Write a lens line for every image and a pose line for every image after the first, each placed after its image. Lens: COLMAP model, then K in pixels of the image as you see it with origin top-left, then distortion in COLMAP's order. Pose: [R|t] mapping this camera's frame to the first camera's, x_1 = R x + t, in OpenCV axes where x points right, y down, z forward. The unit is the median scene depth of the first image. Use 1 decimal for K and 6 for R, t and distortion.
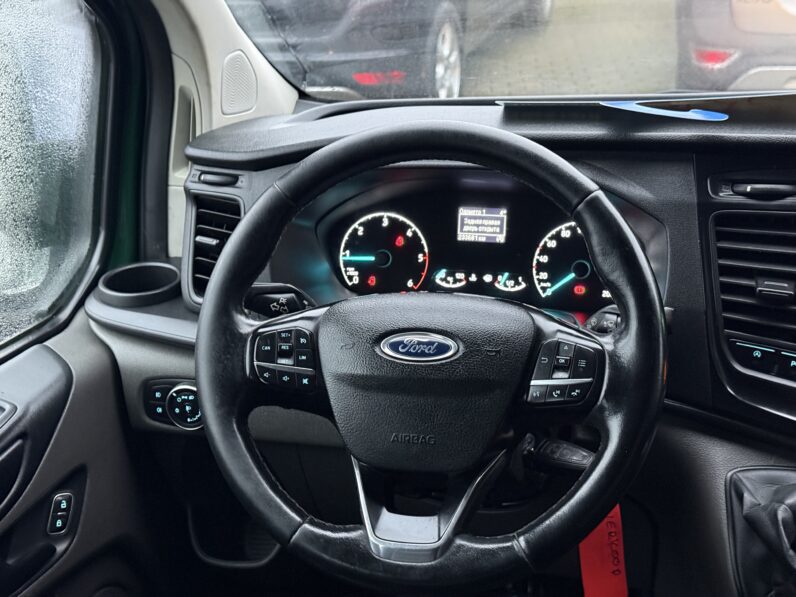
lens RADIAL K [[1104.3, 0, 395.3], [0, 1104.3, 302.5], [0, 0, 1]] dist [0.151261, 0.000000]
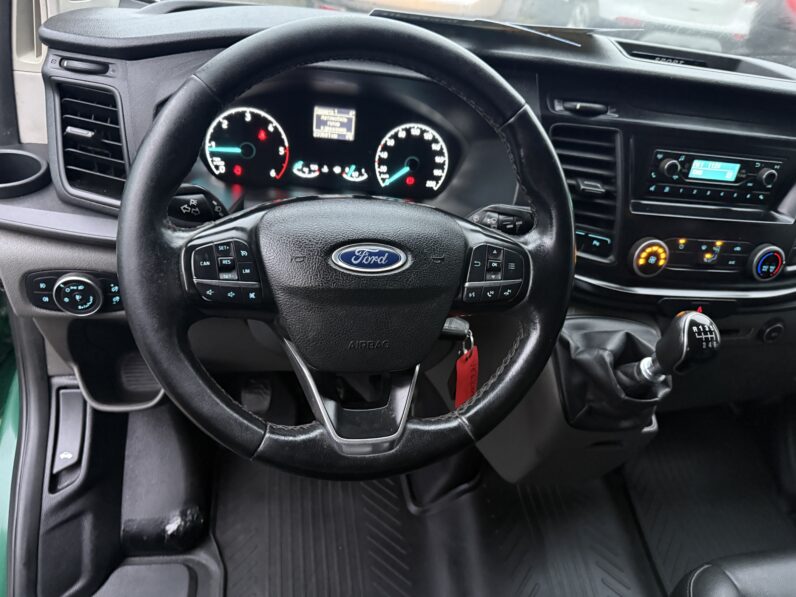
lens RADIAL K [[562.9, 0, 390.2], [0, 562.9, 302.9], [0, 0, 1]] dist [0.061252, -0.087266]
pose [[0.908410, -0.095308, 0.407072, -0.155971], [-0.012512, 0.967036, 0.254332, -0.045780], [-0.417893, -0.236131, 0.877273, 0.455238]]
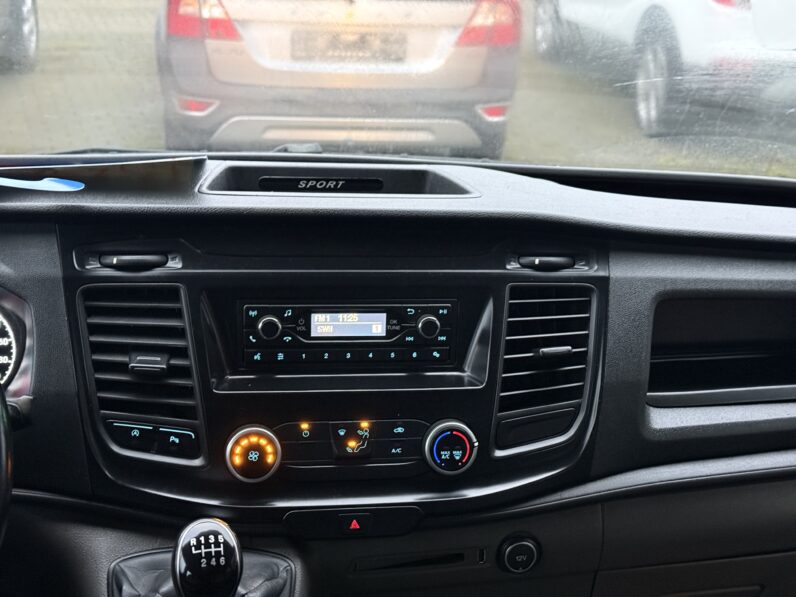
lens RADIAL K [[1104.3, 0, 402.4], [0, 1104.3, 300.7], [0, 0, 1]] dist [0.151261, 0.000000]
pose [[0.910912, -0.060095, 0.408201, 0.142750], [0.075369, 0.996926, -0.021423, -0.027701], [-0.405659, 0.050280, 0.912641, 0.036157]]
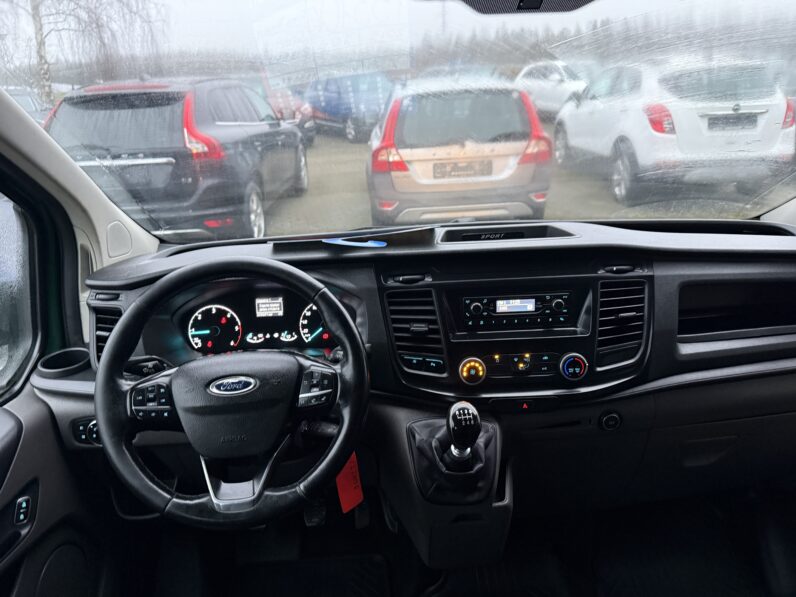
lens RADIAL K [[562.9, 0, 396.1], [0, 562.9, 299.8], [0, 0, 1]] dist [0.061252, -0.087266]
pose [[0.959799, -0.098584, 0.262807, 0.041250], [0.111824, 0.993080, -0.035871, -0.029053], [-0.257452, 0.063817, 0.964181, 0.049671]]
